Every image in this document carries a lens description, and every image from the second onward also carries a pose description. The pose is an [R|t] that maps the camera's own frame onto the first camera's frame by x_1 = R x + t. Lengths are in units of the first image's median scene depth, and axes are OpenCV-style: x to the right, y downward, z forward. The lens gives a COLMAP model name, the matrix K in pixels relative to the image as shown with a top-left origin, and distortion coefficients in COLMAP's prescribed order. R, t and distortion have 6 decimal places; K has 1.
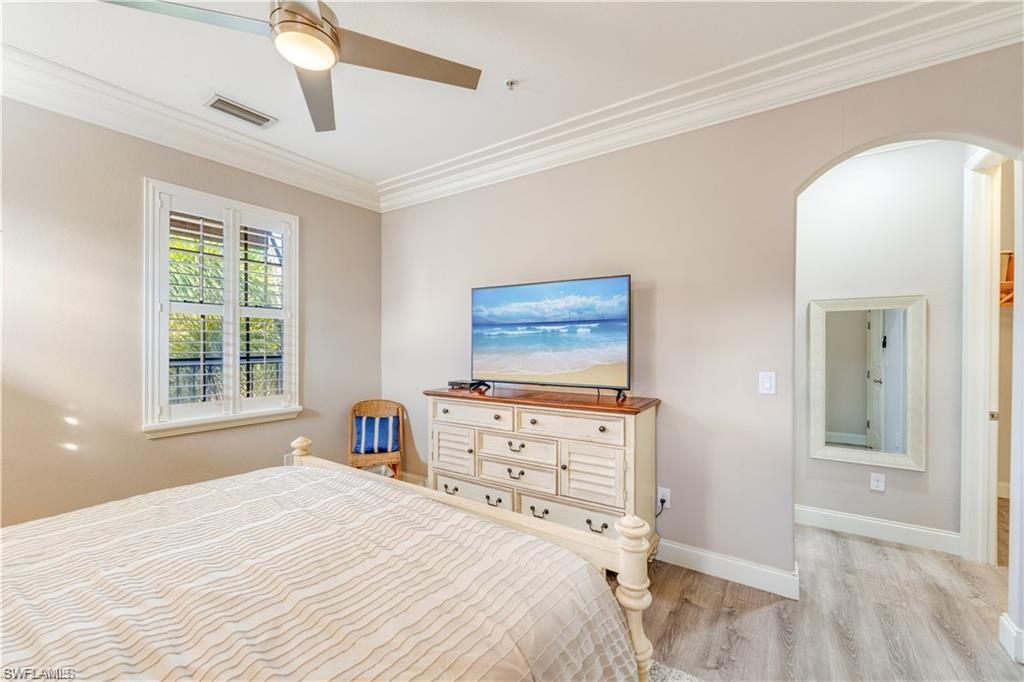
lens RADIAL K [[413.5, 0, 517.1], [0, 413.5, 346.4], [0, 0, 1]] dist [-0.002421, 0.000075]
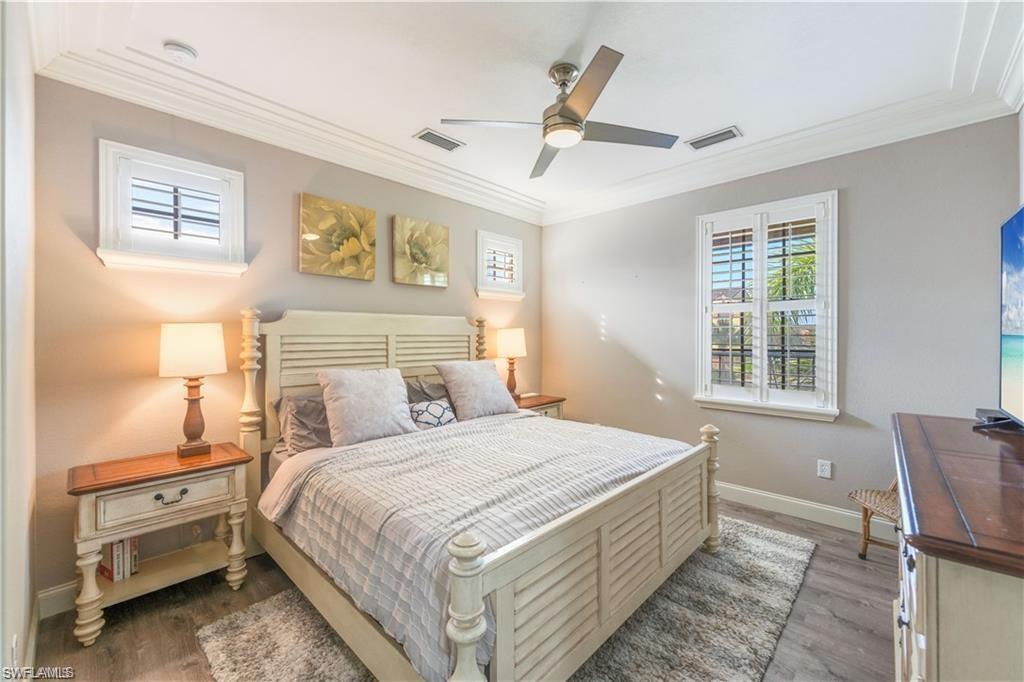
lens RADIAL K [[413.5, 0, 515.0], [0, 413.5, 337.7], [0, 0, 1]] dist [-0.002421, 0.000075]
pose [[-0.154144, -0.002293, -0.988046, 0.485879], [-0.007560, 0.999971, -0.001142, 0.002384], [0.988019, 0.007294, -0.154157, 0.531972]]
